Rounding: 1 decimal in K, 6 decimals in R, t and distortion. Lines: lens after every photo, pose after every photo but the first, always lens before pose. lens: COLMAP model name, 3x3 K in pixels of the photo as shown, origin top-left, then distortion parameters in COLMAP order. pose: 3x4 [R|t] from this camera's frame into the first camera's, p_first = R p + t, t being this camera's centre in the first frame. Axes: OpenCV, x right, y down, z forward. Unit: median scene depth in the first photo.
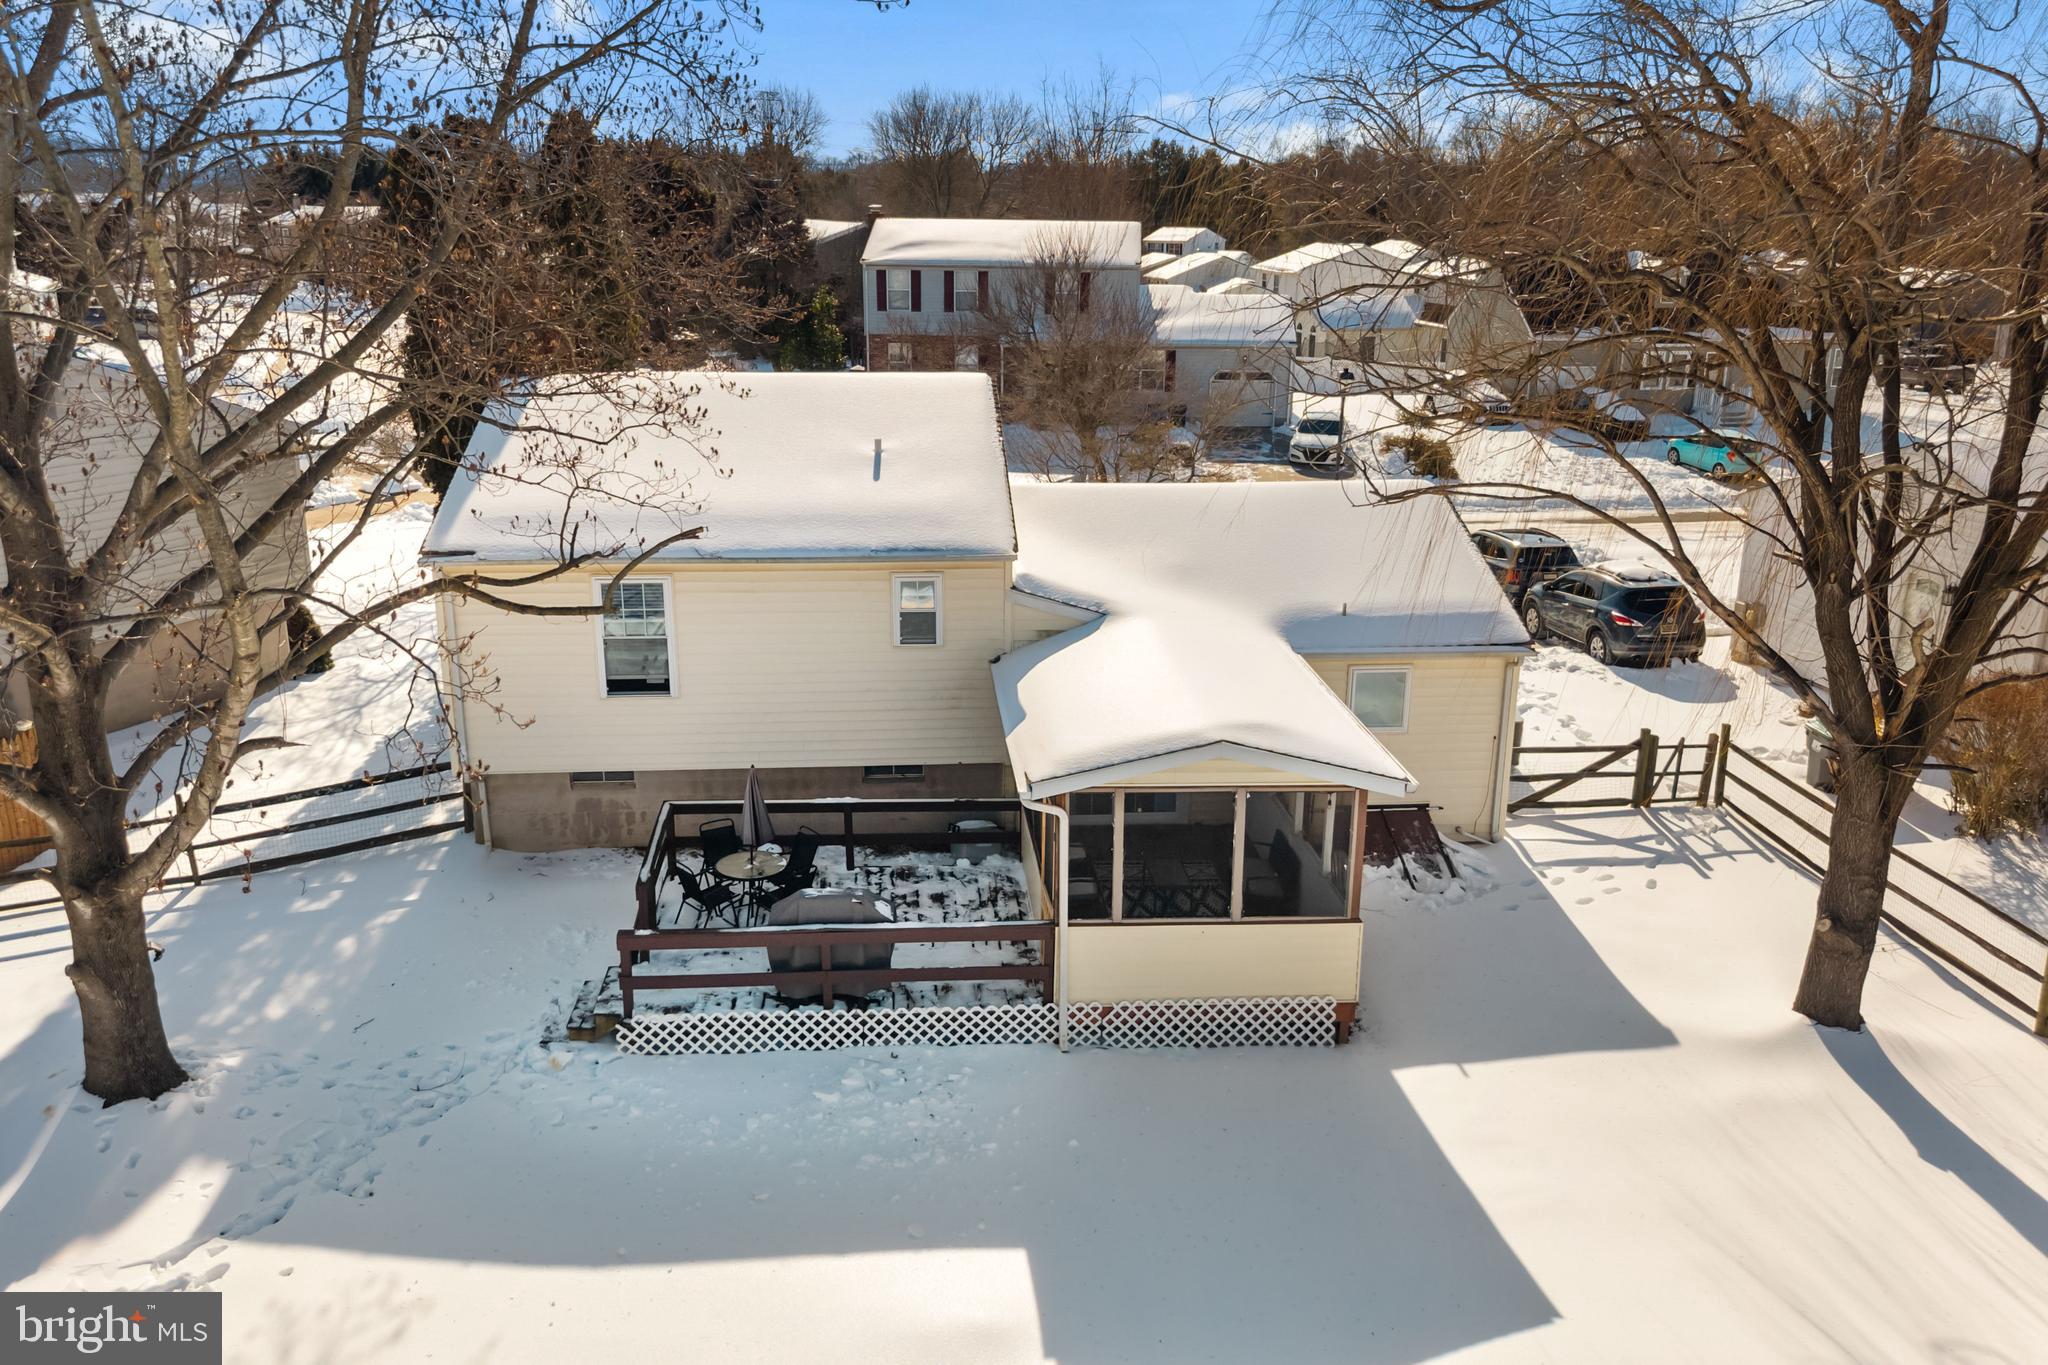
lens RADIAL K [[1626.5, 0, 1024.0], [0, 1626.5, 682.5], [0, 0, 1]] dist [0.090016, -0.150683]
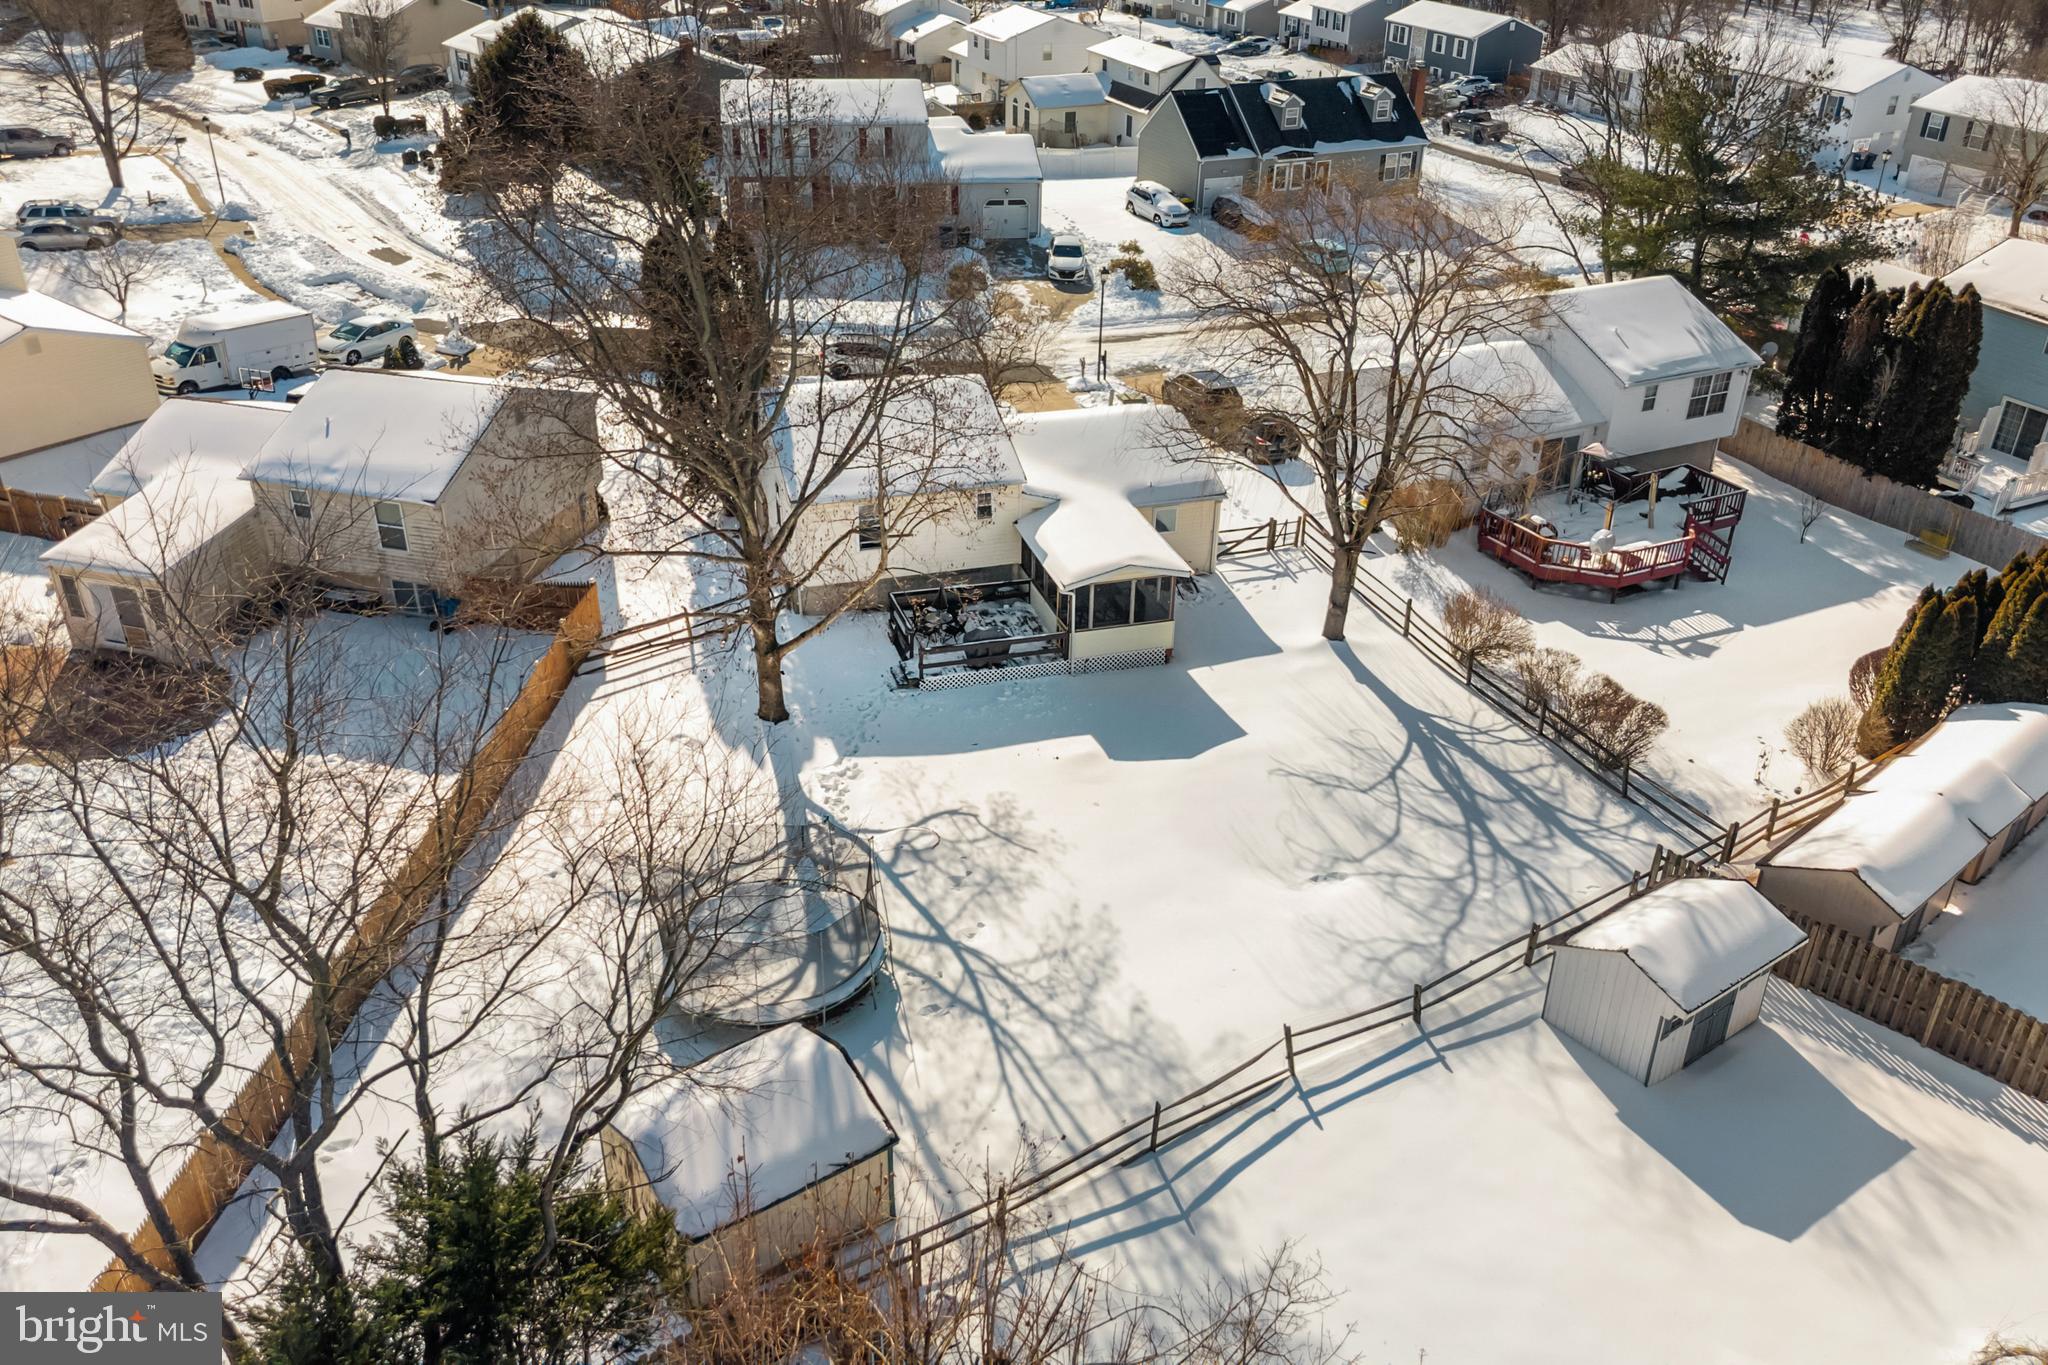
lens RADIAL K [[1615.1, 0, 977.0], [0, 1615.1, 684.7], [0, 0, 1]] dist [0.086041, -0.152224]
pose [[0.982217, -0.098255, 0.159985, -0.544108], [0.059245, 0.970795, 0.232481, -0.386170], [-0.178155, -0.218869, 0.959353, -1.520160]]
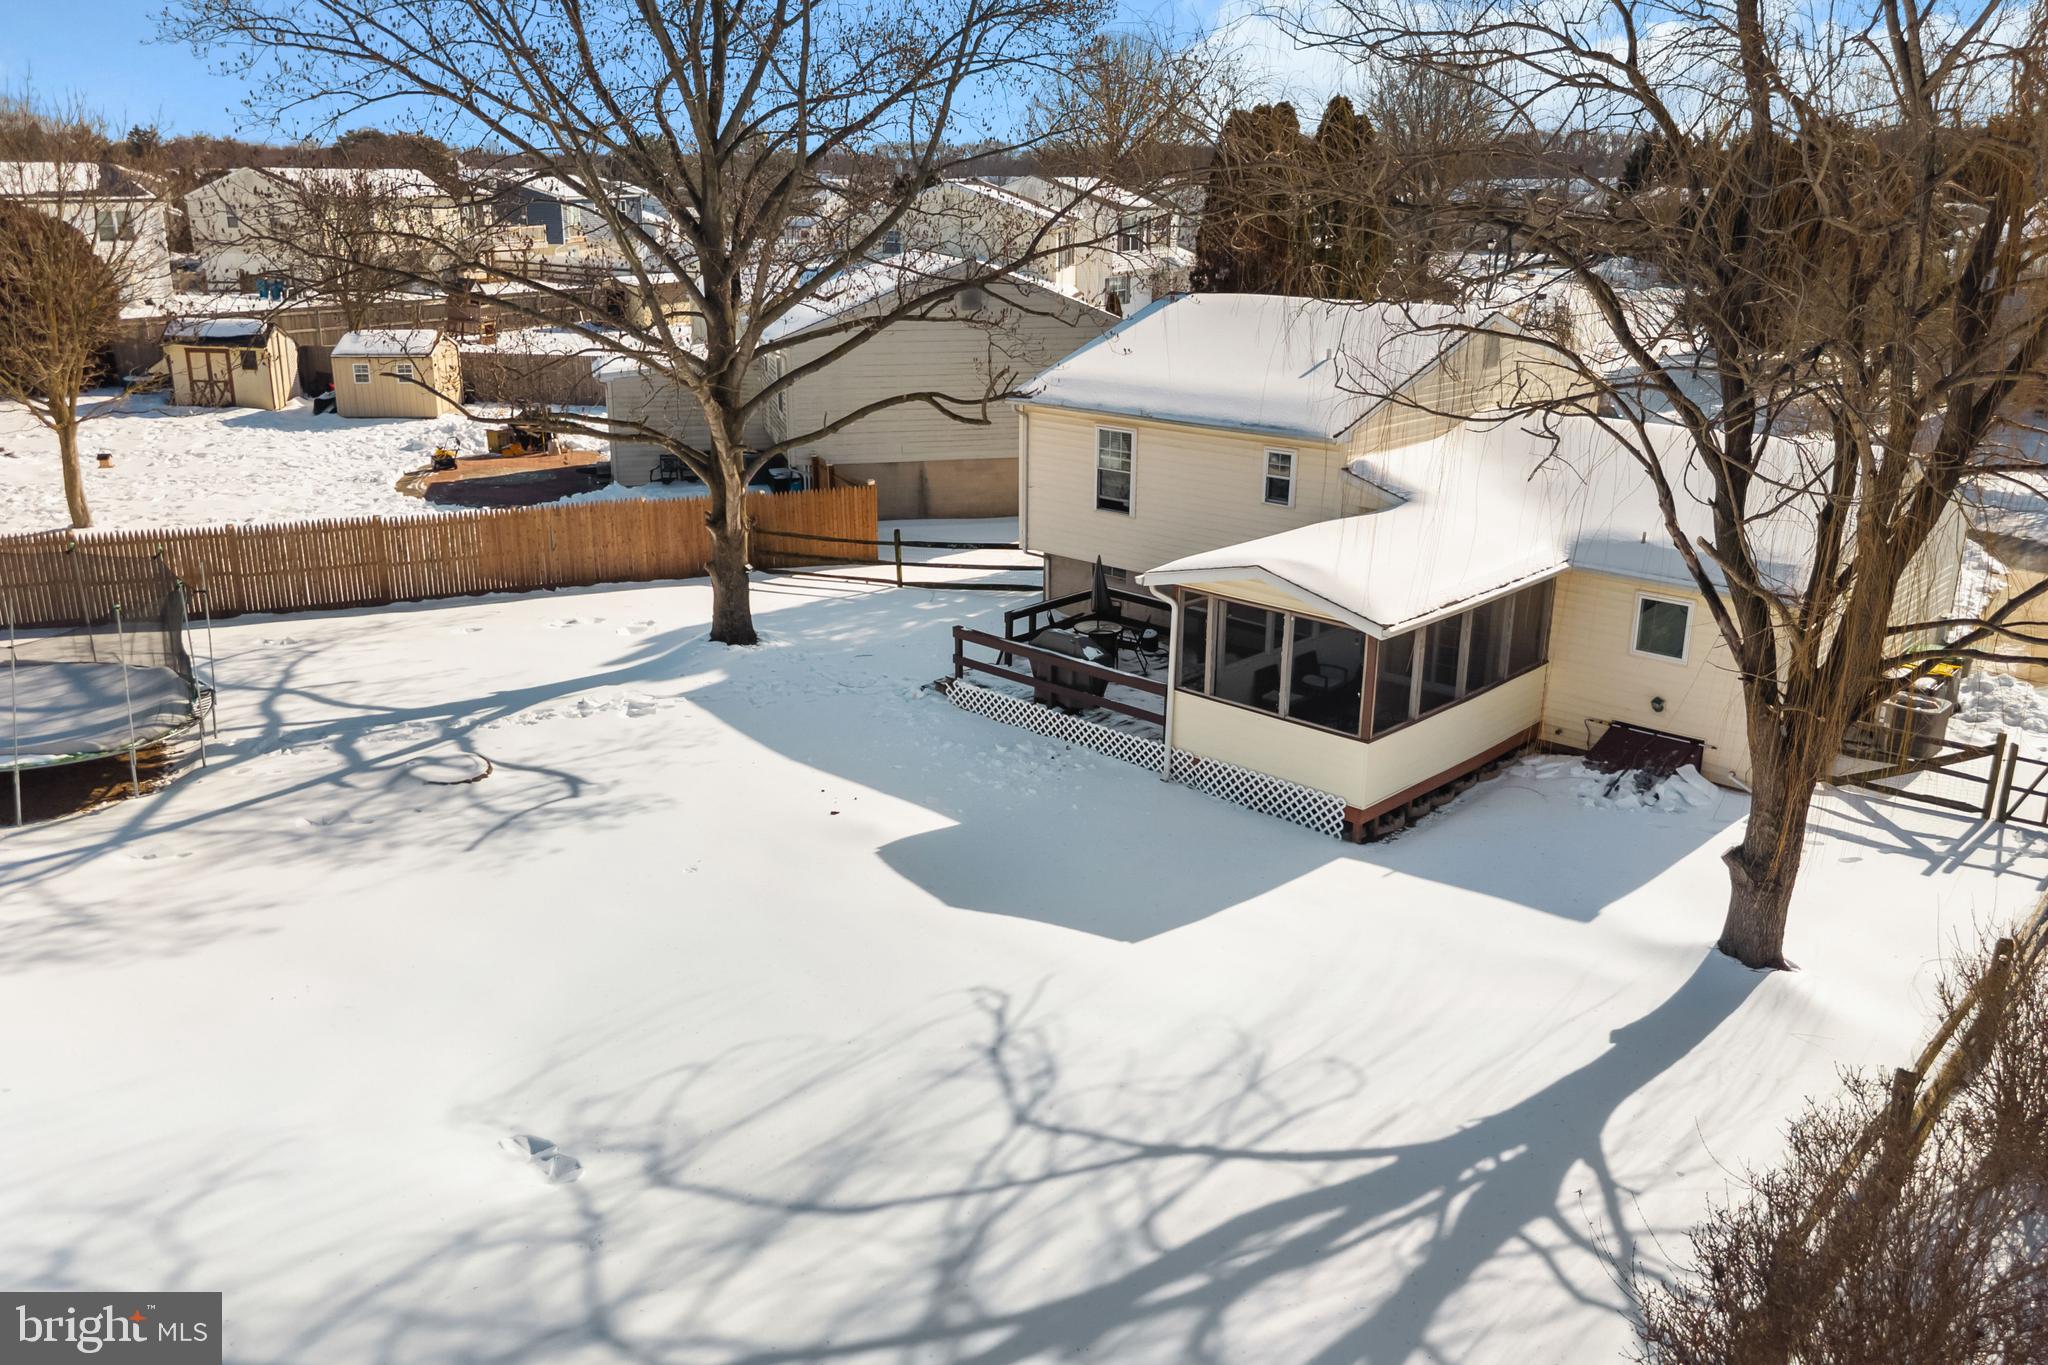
lens RADIAL K [[1615.1, 0, 977.0], [0, 1615.1, 684.7], [0, 0, 1]] dist [0.086041, -0.152224]
pose [[0.665918, 0.225395, -0.711161, 0.815837], [-0.211920, 0.971149, 0.109358, 0.029288], [0.715293, 0.077886, 0.694471, -0.064955]]
